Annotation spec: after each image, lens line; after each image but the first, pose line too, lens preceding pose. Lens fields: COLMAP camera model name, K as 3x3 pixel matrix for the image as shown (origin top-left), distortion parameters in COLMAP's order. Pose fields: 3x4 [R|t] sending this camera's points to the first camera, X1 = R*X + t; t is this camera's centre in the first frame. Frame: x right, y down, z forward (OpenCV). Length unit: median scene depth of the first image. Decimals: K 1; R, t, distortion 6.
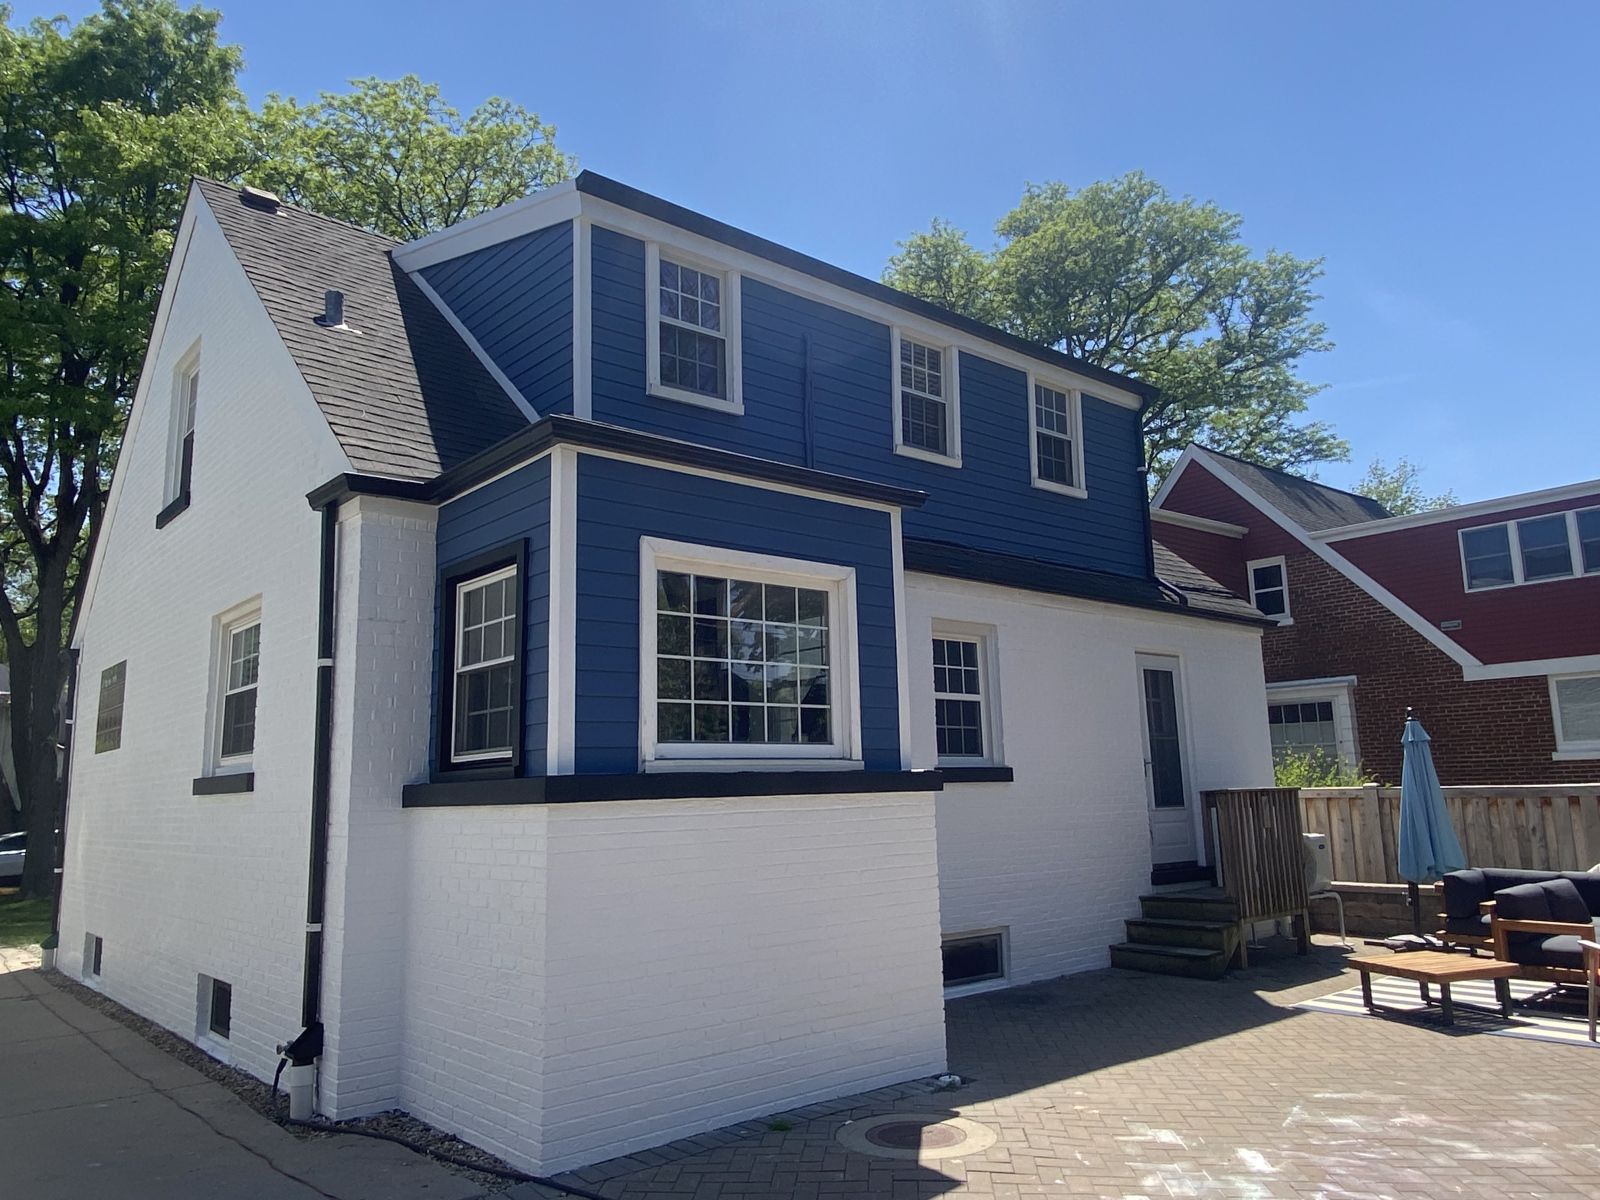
lens RADIAL K [[1154.1, 0, 800.9], [0, 1154.1, 590.2], [0, 0, 1]] dist [0.029921, -0.043396]
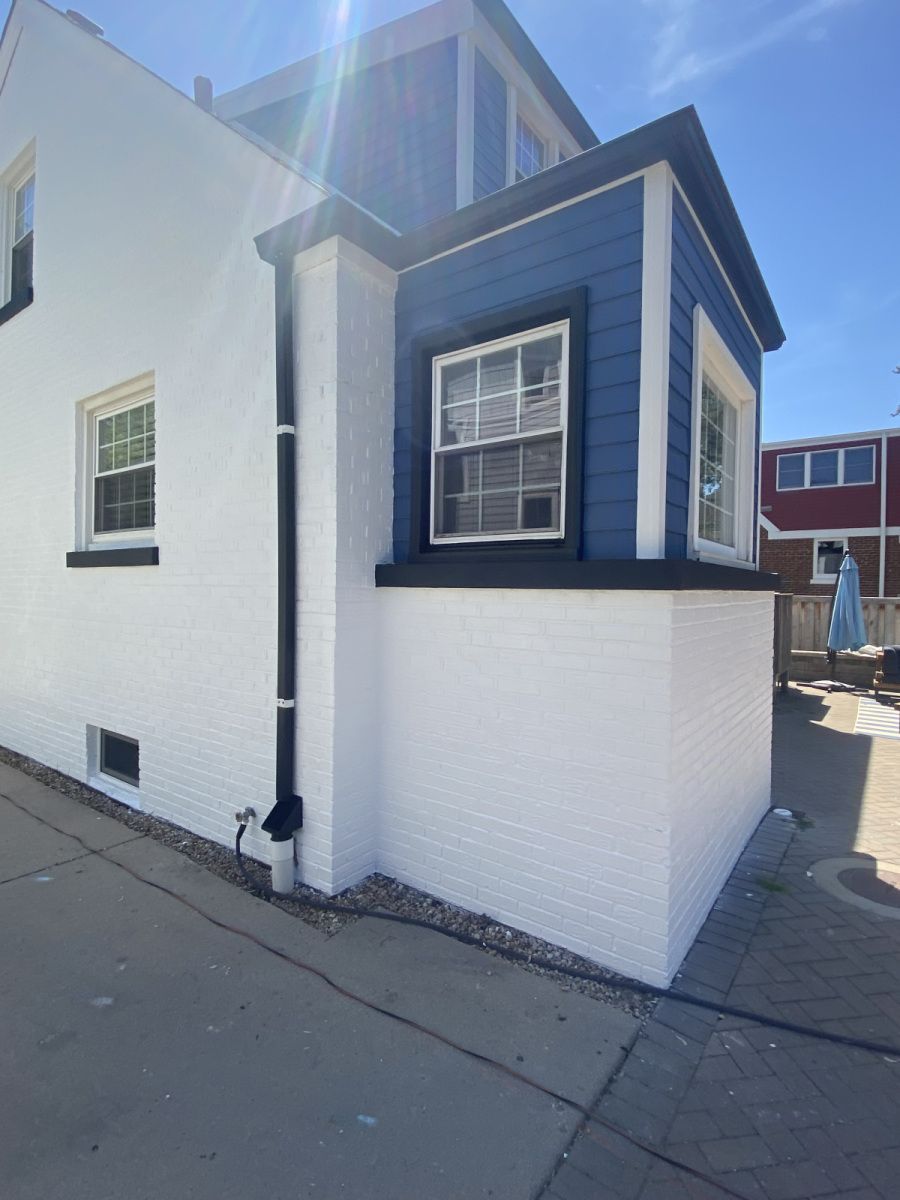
lens RADIAL K [[605.5, 0, 441.3], [0, 605.5, 593.3], [0, 0, 1]] dist [-0.001067, -0.006182]
pose [[0.975304, 0.035783, 0.217949, -0.341858], [-0.074760, 0.982024, 0.173319, 0.085560], [-0.207830, -0.185333, 0.960447, 0.421970]]
